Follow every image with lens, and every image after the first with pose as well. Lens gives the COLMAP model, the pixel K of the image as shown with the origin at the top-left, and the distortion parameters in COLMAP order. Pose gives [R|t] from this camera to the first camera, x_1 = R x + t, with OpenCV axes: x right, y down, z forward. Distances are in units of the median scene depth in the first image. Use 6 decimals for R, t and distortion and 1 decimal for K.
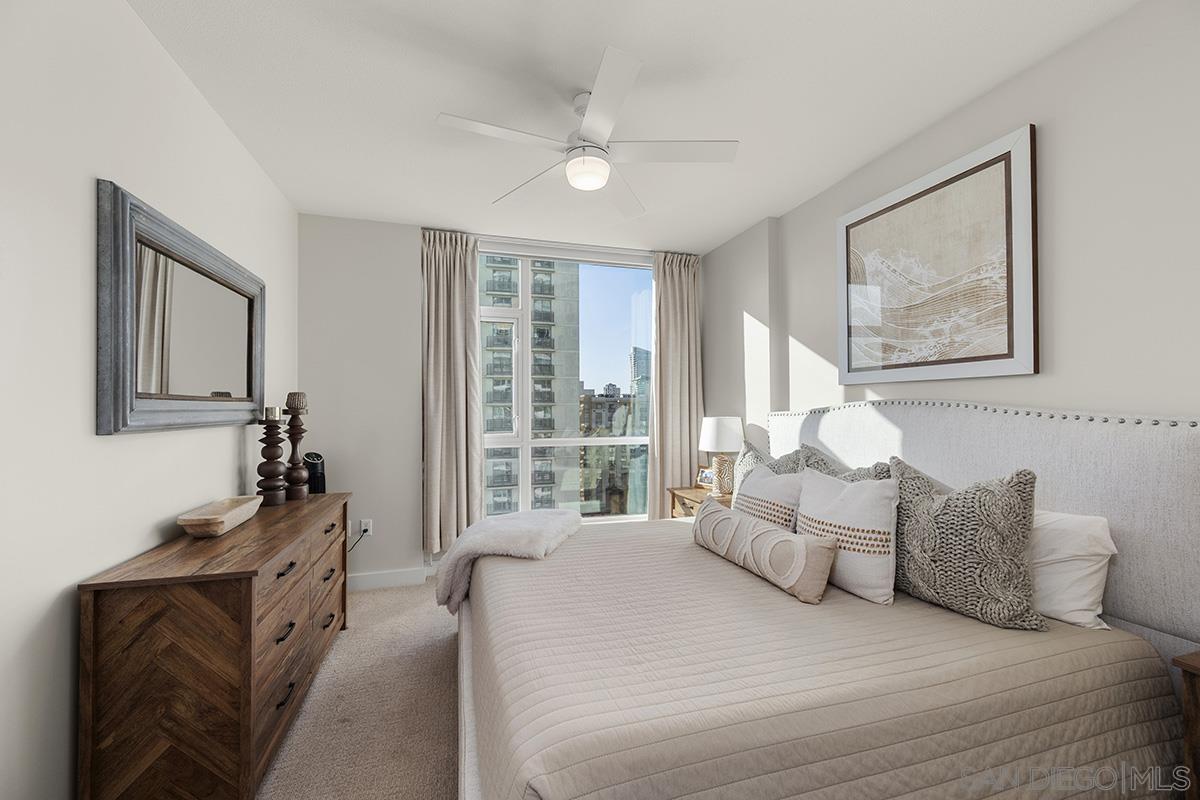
lens RADIAL K [[474.6, 0, 594.1], [0, 474.6, 403.8], [0, 0, 1]] dist [-0.000581, 0.000034]
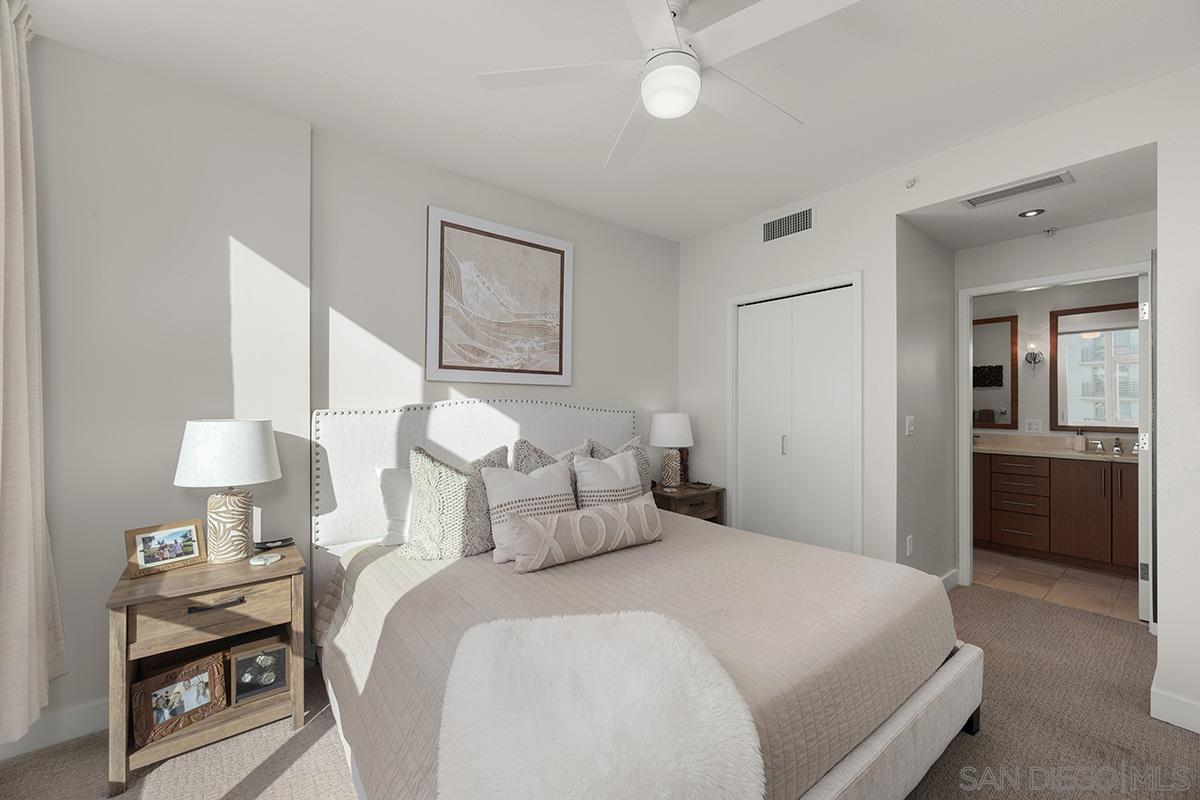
lens RADIAL K [[474.6, 0, 595.7], [0, 474.6, 401.2], [0, 0, 1]] dist [-0.000581, 0.000034]
pose [[-0.359241, 0.014186, 0.933137, -0.591538], [-0.009833, 0.999771, -0.018985, 0.020761], [-0.933193, -0.015996, -0.359019, 1.239937]]
